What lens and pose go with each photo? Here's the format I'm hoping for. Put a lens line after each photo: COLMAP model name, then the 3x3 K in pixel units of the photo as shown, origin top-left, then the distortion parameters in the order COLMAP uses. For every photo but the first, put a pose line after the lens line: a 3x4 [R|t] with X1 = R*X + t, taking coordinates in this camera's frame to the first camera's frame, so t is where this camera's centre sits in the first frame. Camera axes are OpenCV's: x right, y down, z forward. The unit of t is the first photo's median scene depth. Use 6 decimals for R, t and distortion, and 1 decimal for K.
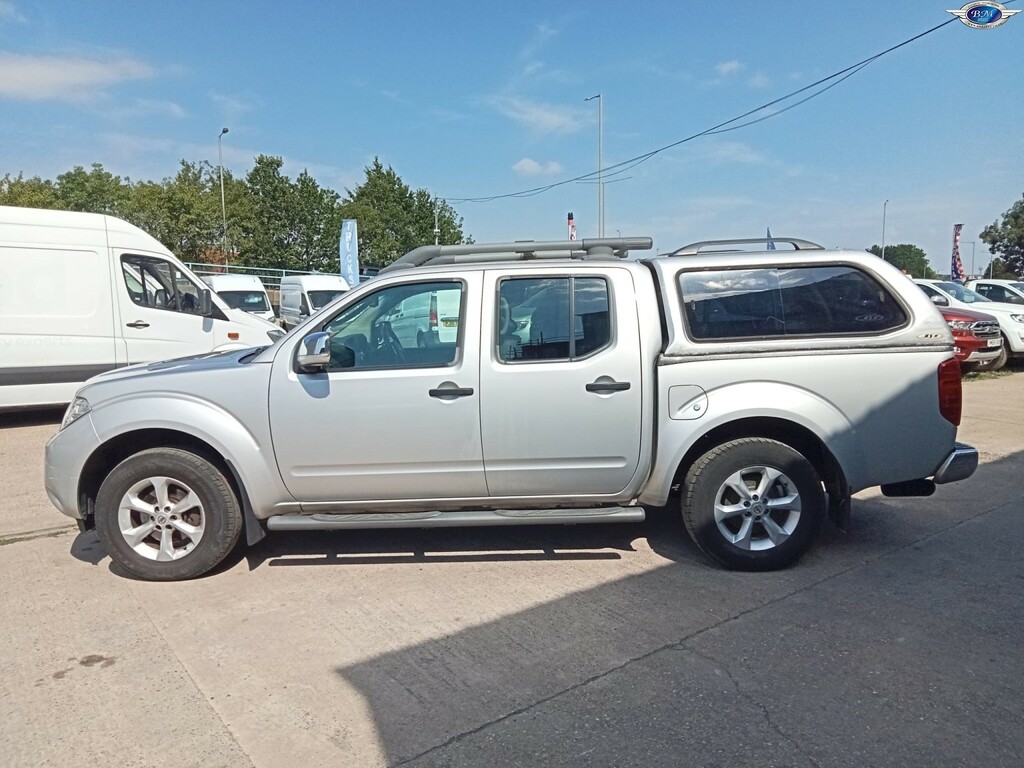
lens RADIAL K [[741.1, 0, 504.1], [0, 741.1, 386.3], [0, 0, 1]] dist [0.039249, -0.041682]
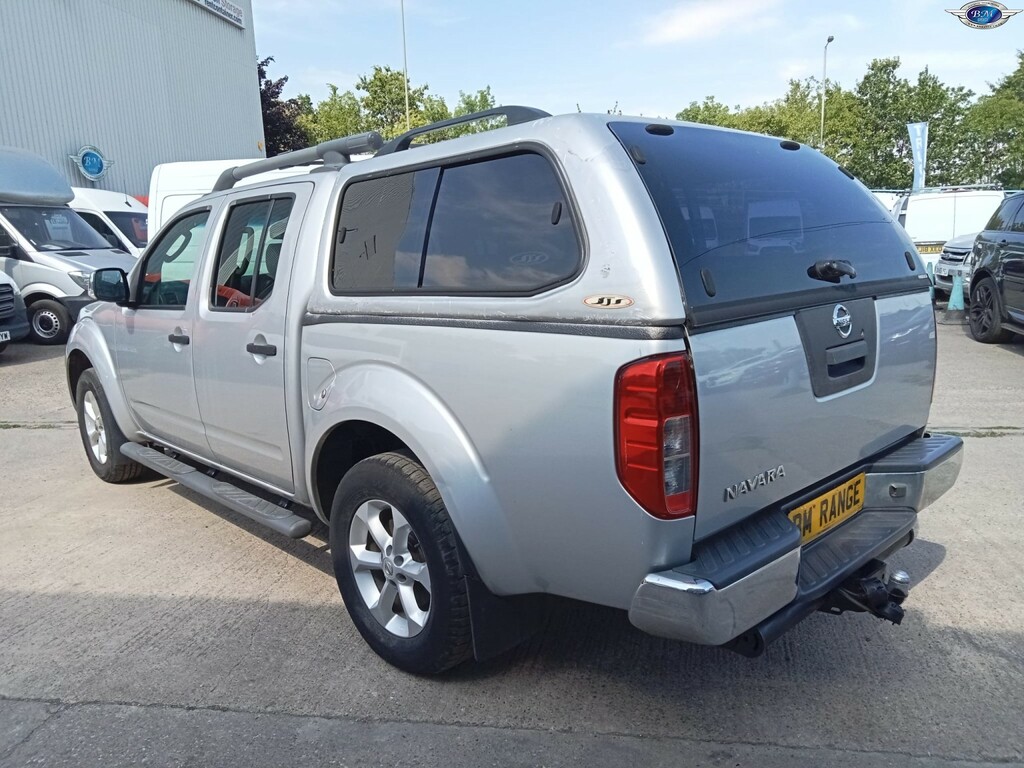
lens RADIAL K [[741.1, 0, 504.1], [0, 741.1, 386.3], [0, 0, 1]] dist [0.039249, -0.041682]
pose [[0.708482, 0.125692, -0.694445, 0.806034], [-0.056757, 0.990973, 0.121458, -0.065218], [0.703443, -0.046636, 0.709220, 0.626620]]
